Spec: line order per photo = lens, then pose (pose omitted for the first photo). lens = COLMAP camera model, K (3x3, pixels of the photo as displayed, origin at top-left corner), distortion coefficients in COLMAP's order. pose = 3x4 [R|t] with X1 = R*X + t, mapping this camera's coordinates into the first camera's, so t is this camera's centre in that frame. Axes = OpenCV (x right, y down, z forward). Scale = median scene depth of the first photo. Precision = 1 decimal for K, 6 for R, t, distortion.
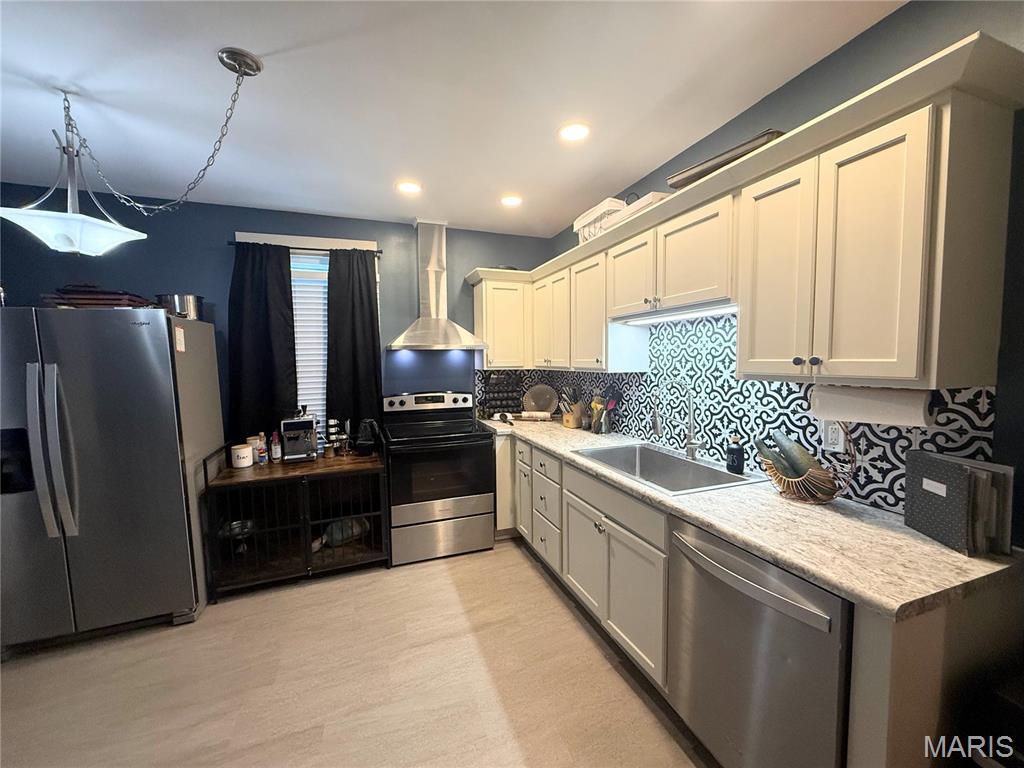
lens RADIAL K [[406.8, 0, 509.3], [0, 406.8, 386.3], [0, 0, 1]] dist [0.000539, 0.000124]
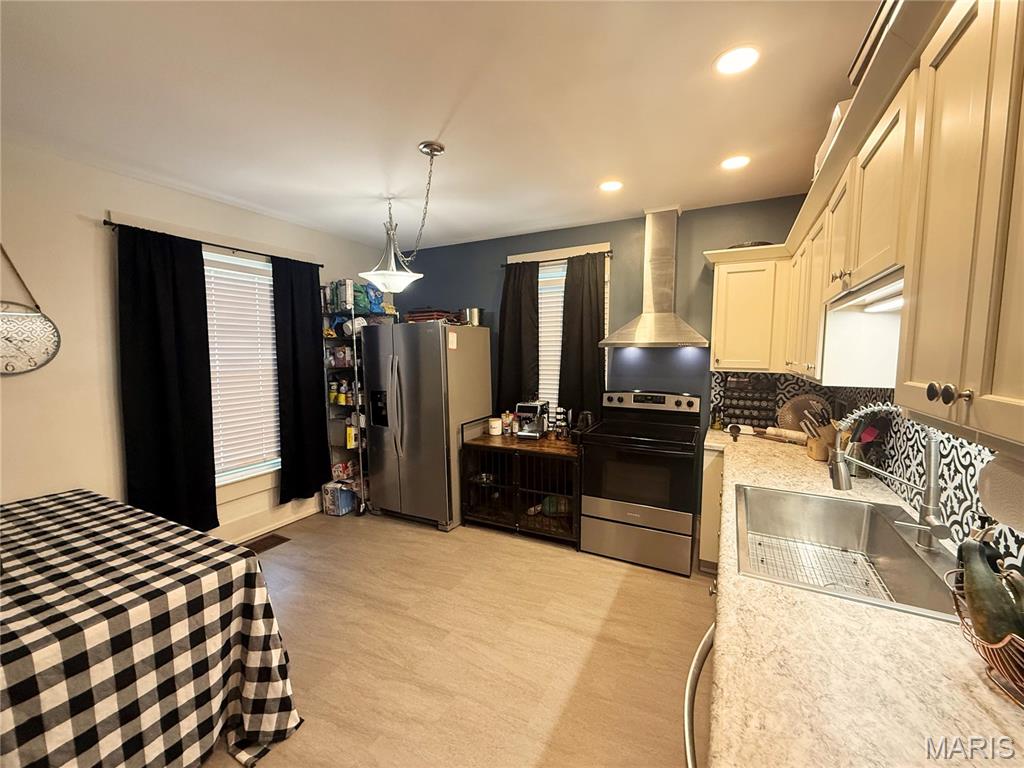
lens RADIAL K [[406.8, 0, 509.3], [0, 406.8, 386.3], [0, 0, 1]] dist [0.000539, 0.000124]
pose [[0.663827, 0.078329, -0.743773, 0.369273], [-0.061762, 0.996845, 0.049858, -0.031023], [0.745331, 0.012840, 0.666571, 0.151204]]
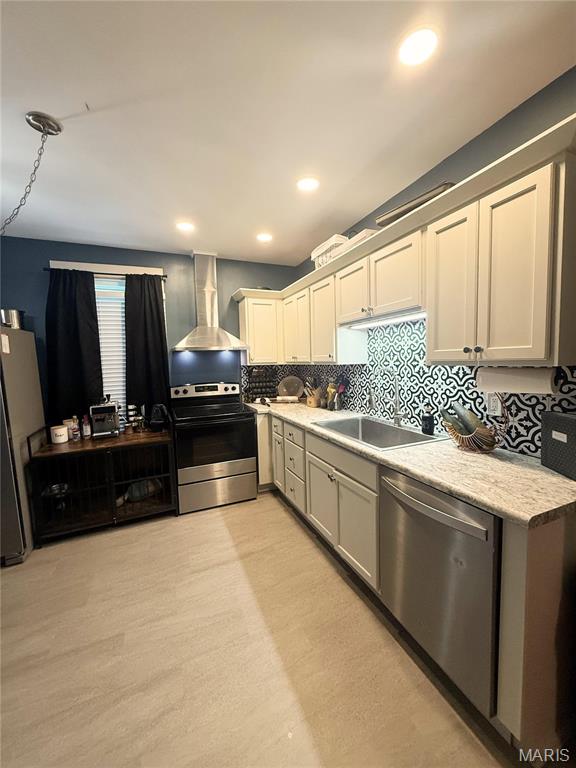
lens RADIAL K [[305.1, 0, 288.0], [0, 305.1, 384.0], [0, 0, 1]] dist [0.000539, 0.000124]
pose [[0.998507, -0.019847, 0.050882, 0.023276], [0.019341, 0.999759, 0.010425, 0.015971], [-0.051077, -0.009425, 0.998650, -0.003672]]
